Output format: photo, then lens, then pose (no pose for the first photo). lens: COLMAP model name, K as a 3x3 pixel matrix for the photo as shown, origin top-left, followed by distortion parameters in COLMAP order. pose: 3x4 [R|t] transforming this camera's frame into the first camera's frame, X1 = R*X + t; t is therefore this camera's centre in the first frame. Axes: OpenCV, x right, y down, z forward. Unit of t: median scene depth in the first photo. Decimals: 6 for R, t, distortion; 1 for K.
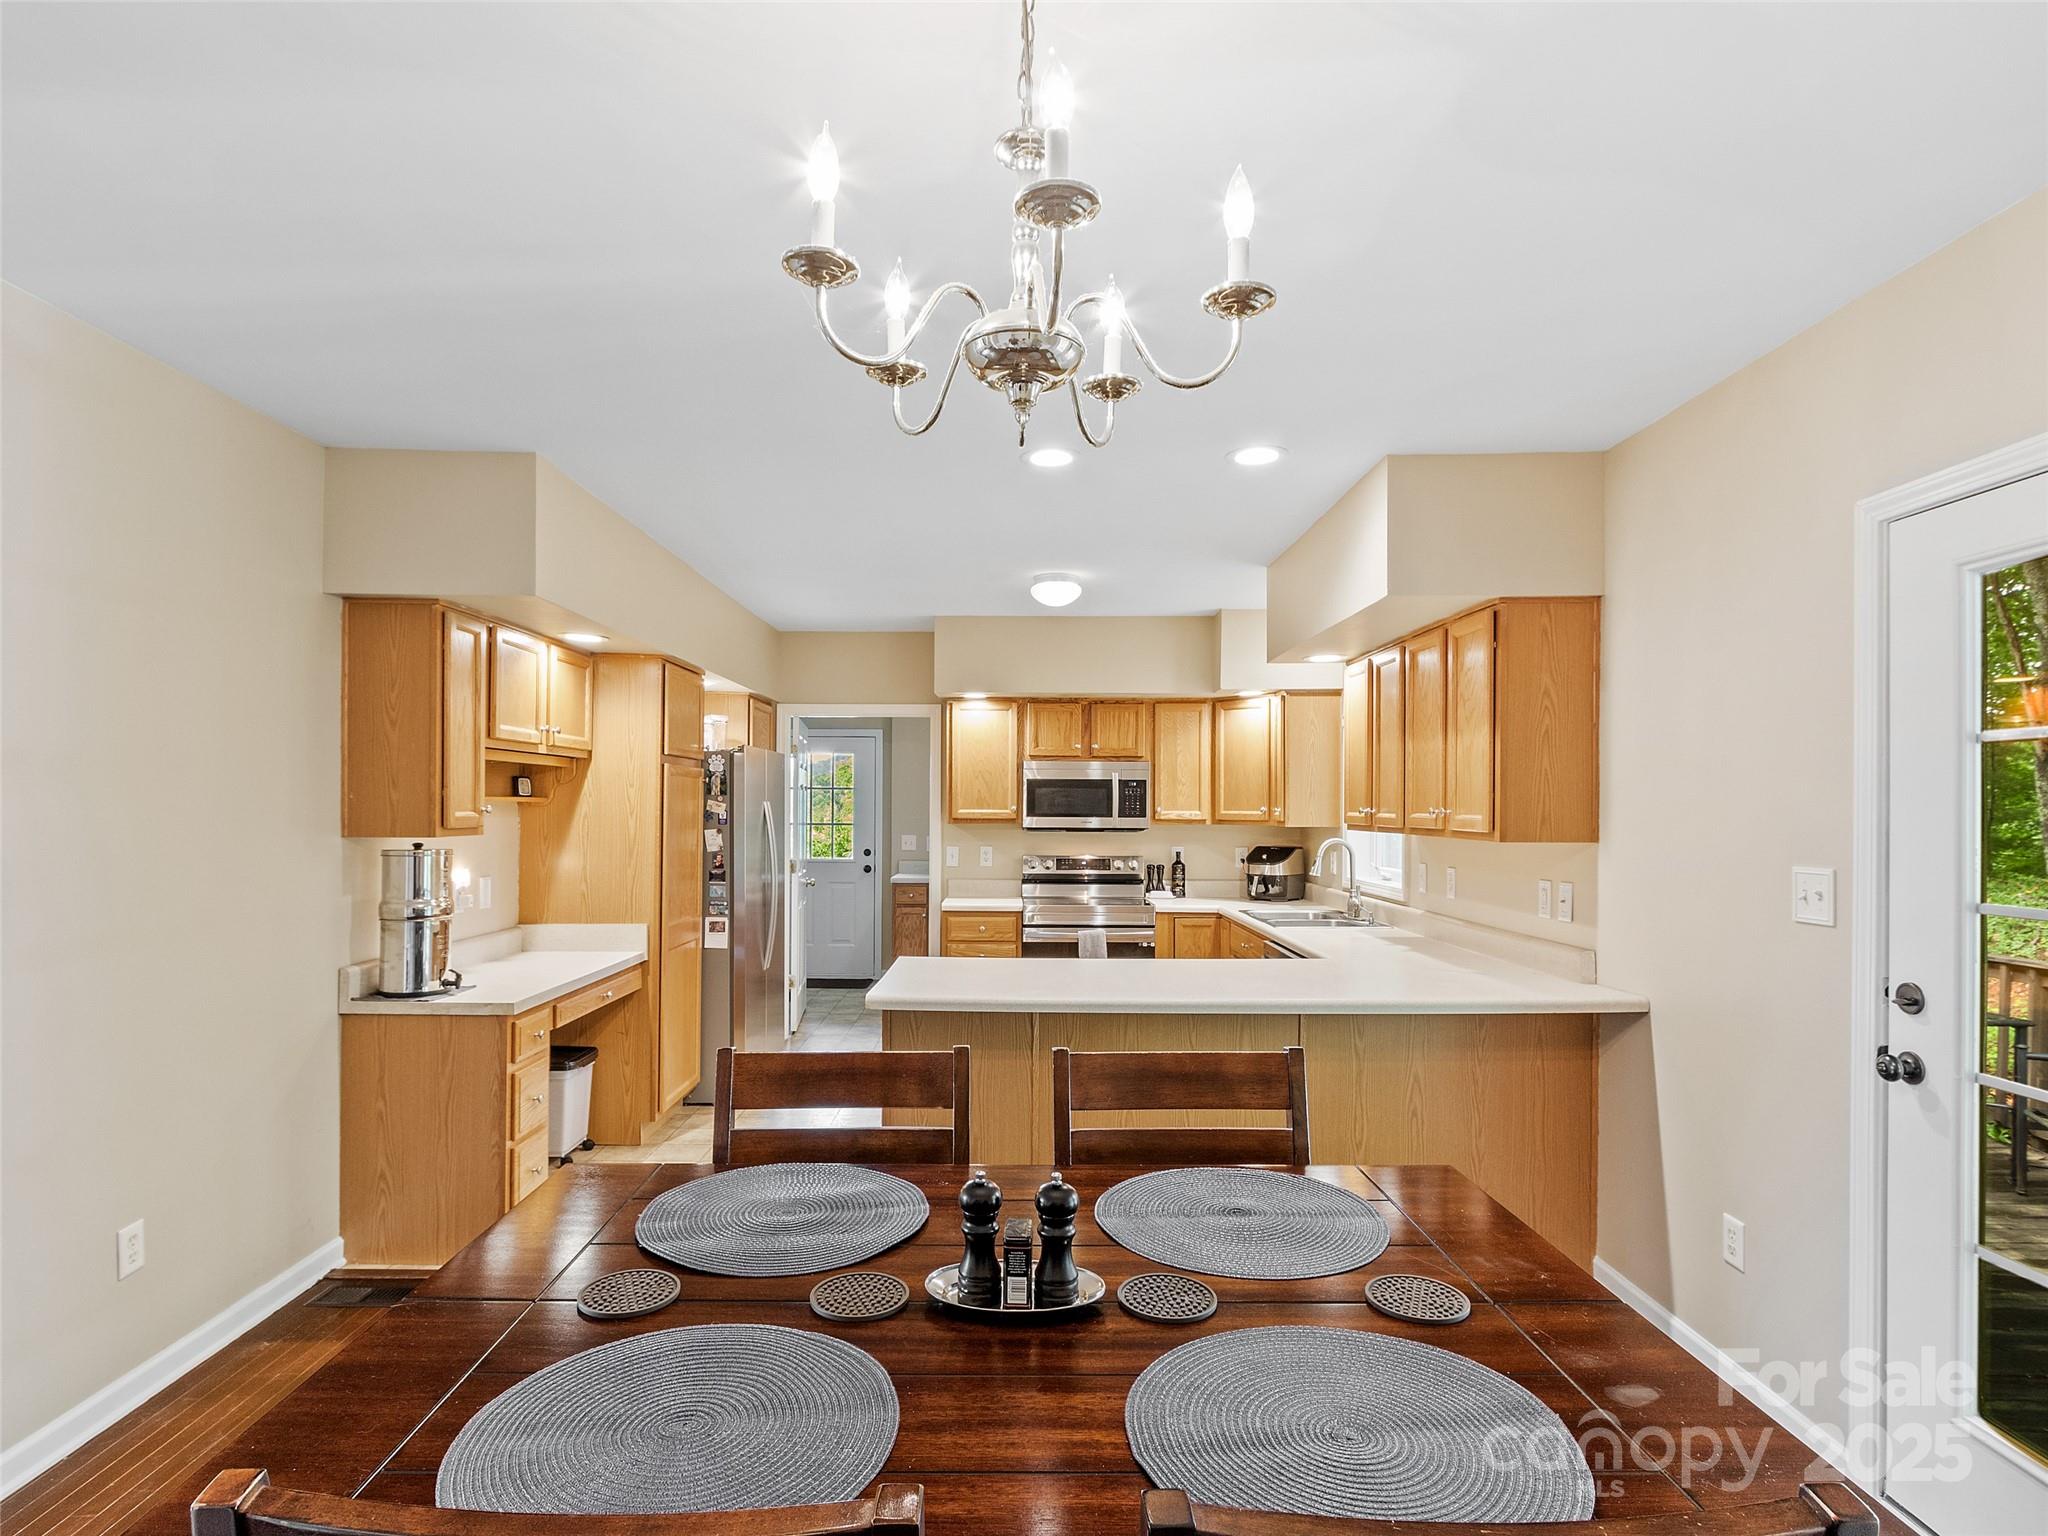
lens RADIAL K [[1056.9, 0, 1018.1], [0, 1056.9, 788.8], [0, 0, 1]] dist [0.000595, 0.000488]
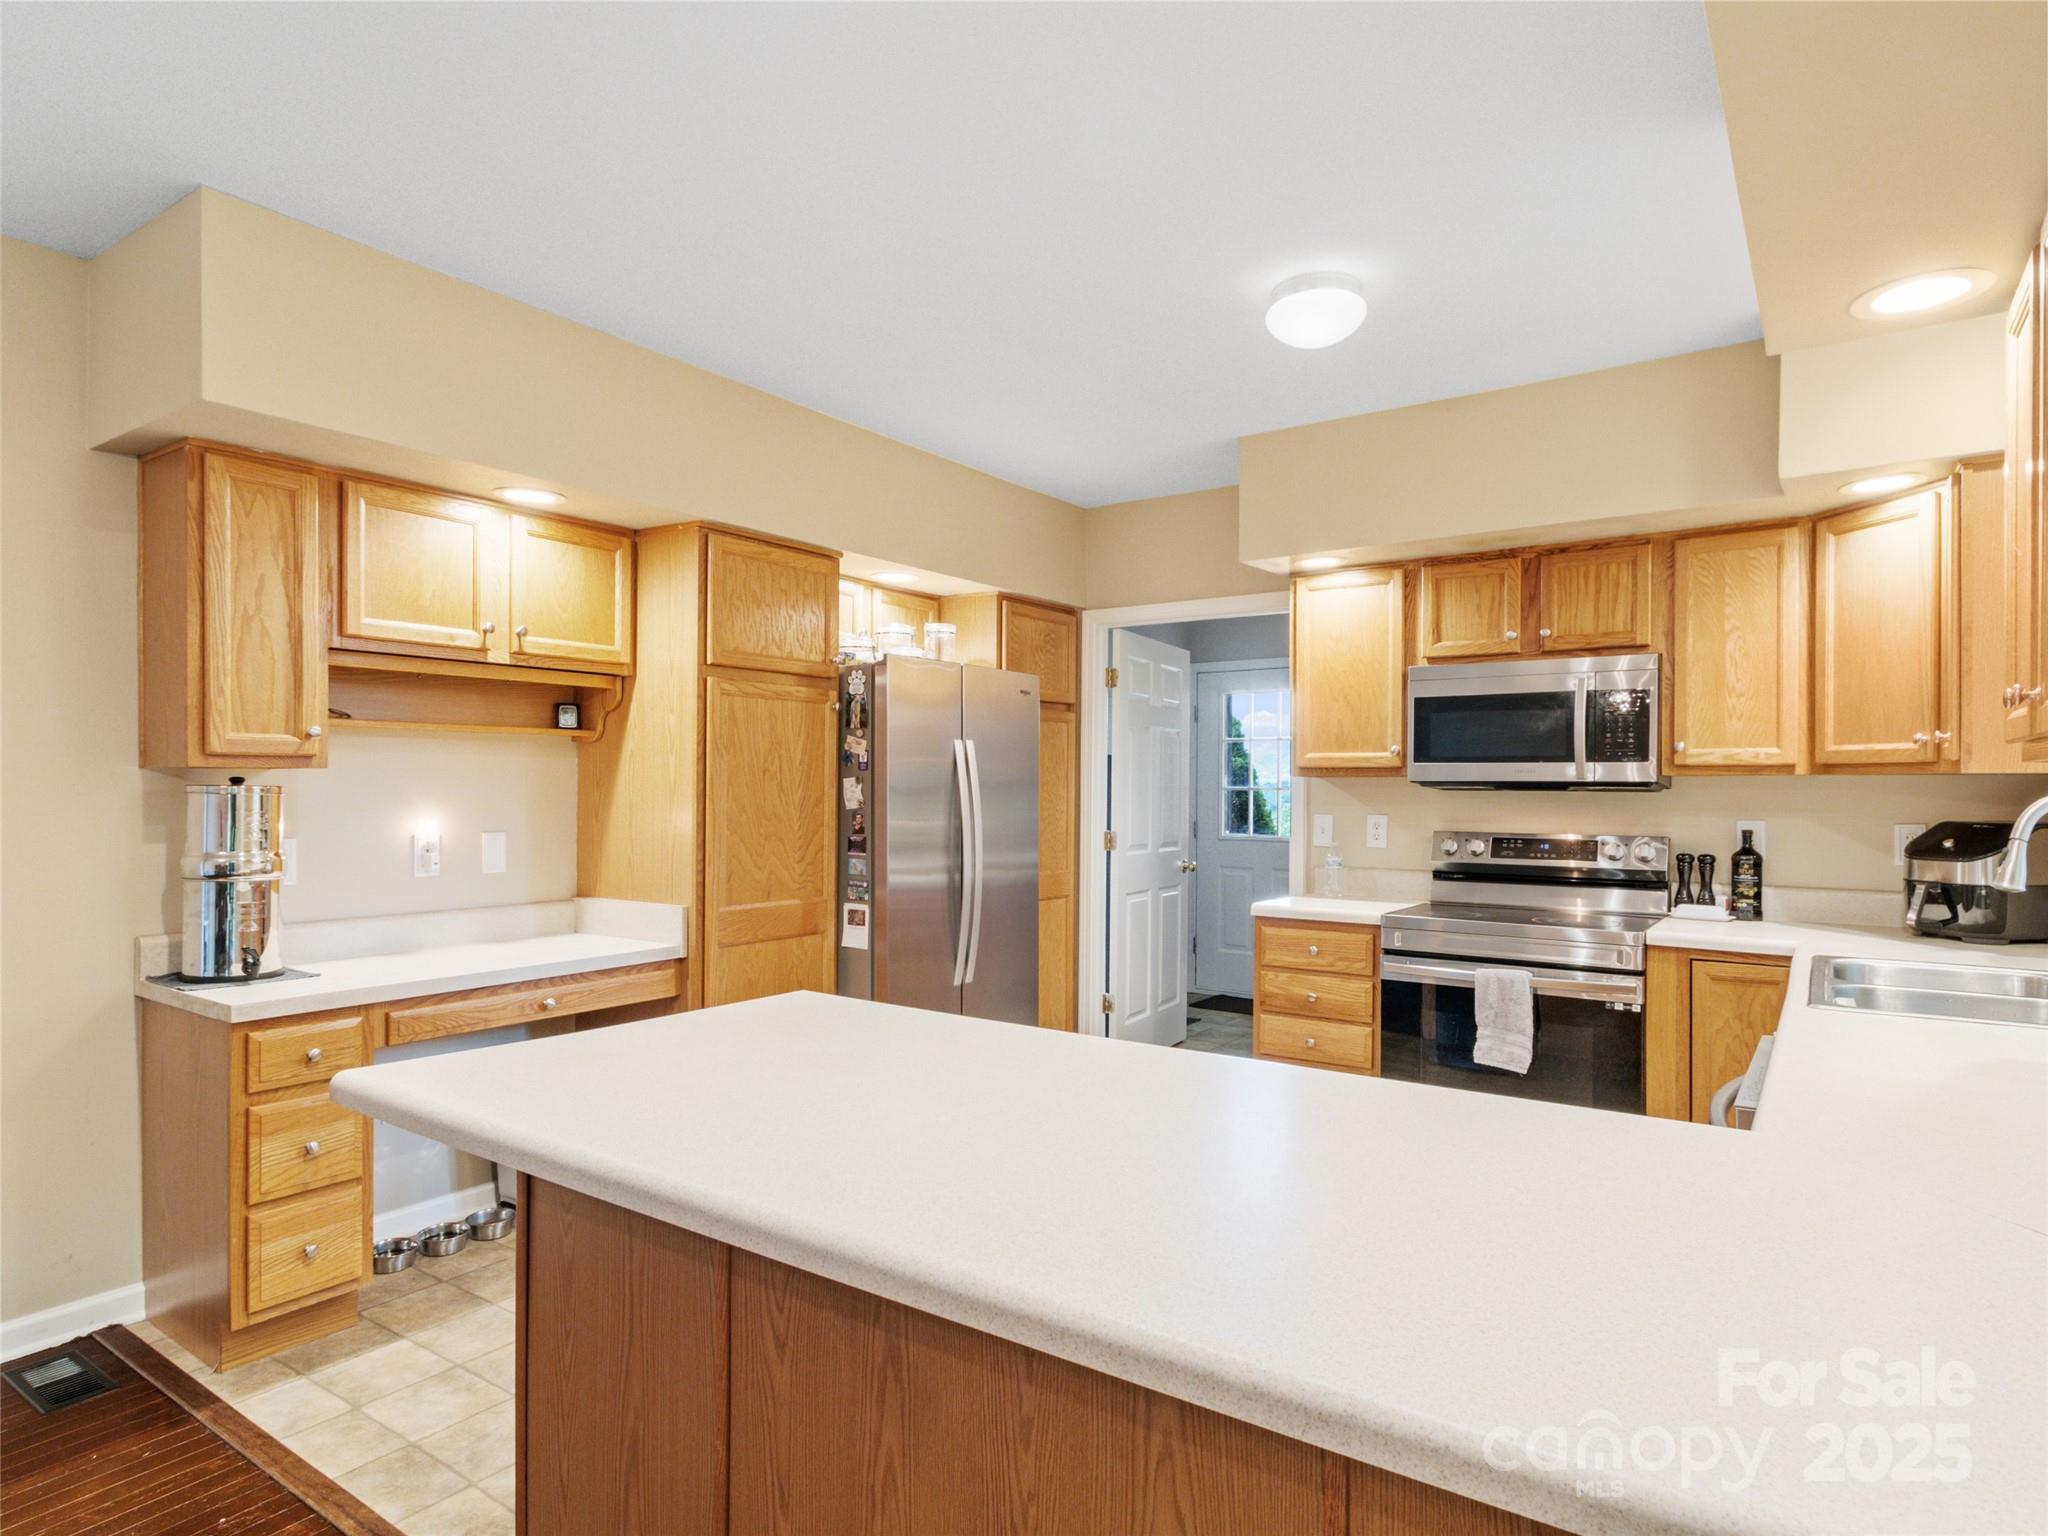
lens RADIAL K [[1145.6, 0, 1024.3], [0, 1145.6, 781.2], [0, 0, 1]] dist [0.000224, -0.000134]
pose [[0.814752, -0.004720, -0.579790, 0.197647], [0.010313, 0.999927, 0.006352, 0.030320], [0.579718, -0.011154, 0.814741, 0.365883]]
